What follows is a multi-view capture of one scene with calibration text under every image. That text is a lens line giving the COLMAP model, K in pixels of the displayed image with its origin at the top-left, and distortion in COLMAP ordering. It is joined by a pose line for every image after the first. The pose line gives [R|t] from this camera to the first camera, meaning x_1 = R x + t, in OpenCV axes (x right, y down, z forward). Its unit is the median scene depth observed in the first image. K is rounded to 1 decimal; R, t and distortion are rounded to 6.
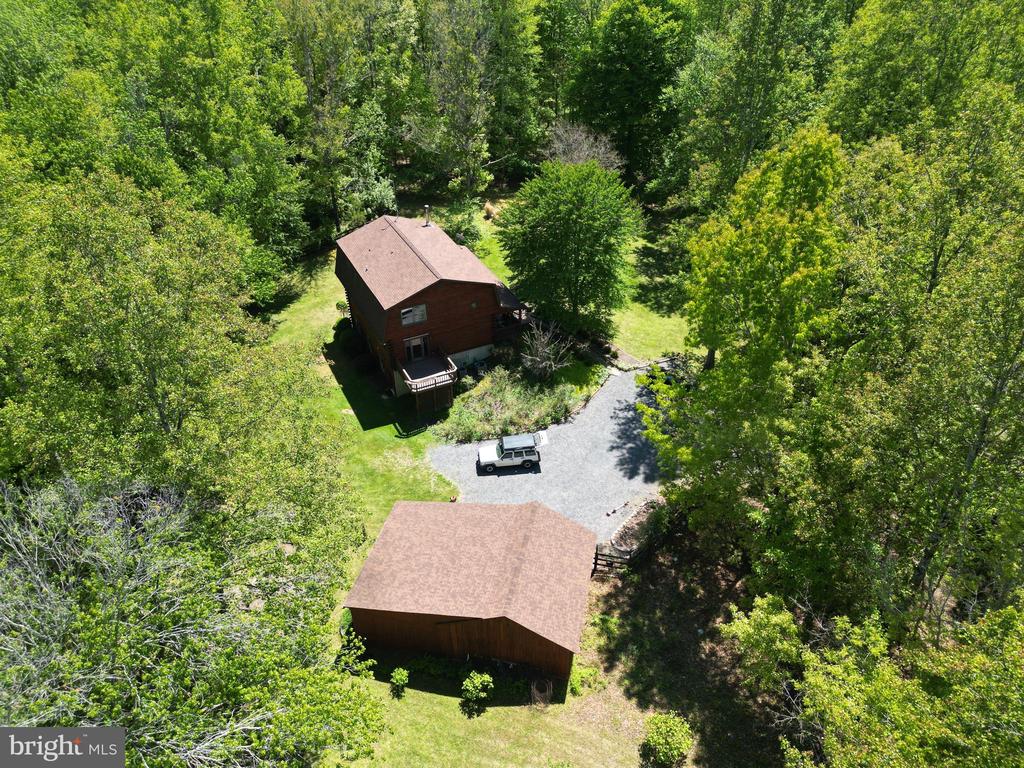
lens RADIAL K [[716.3, 0, 514.1], [0, 716.3, 385.3], [0, 0, 1]] dist [0.026879, -0.002743]
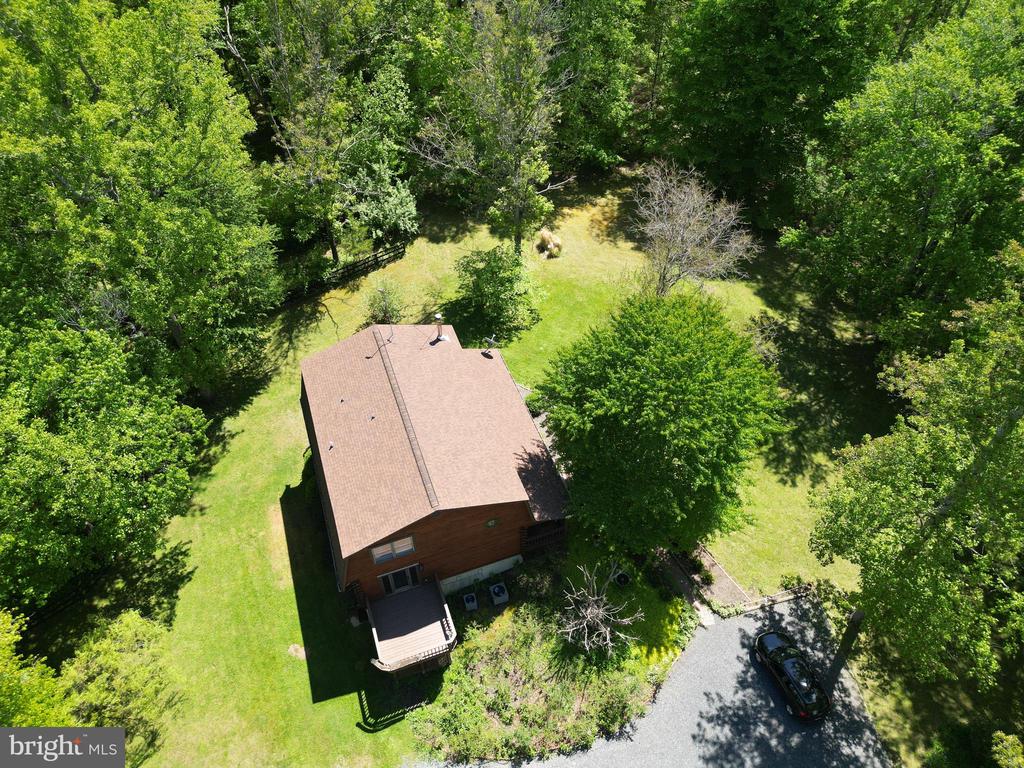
lens RADIAL K [[716.3, 0, 509.4], [0, 716.3, 382.7], [0, 0, 1]] dist [0.026879, -0.002743]
pose [[0.992898, 0.087154, -0.080983, -0.000738], [-0.069986, 0.978339, 0.194818, -0.334227], [0.096208, -0.187767, 0.977491, 0.380448]]
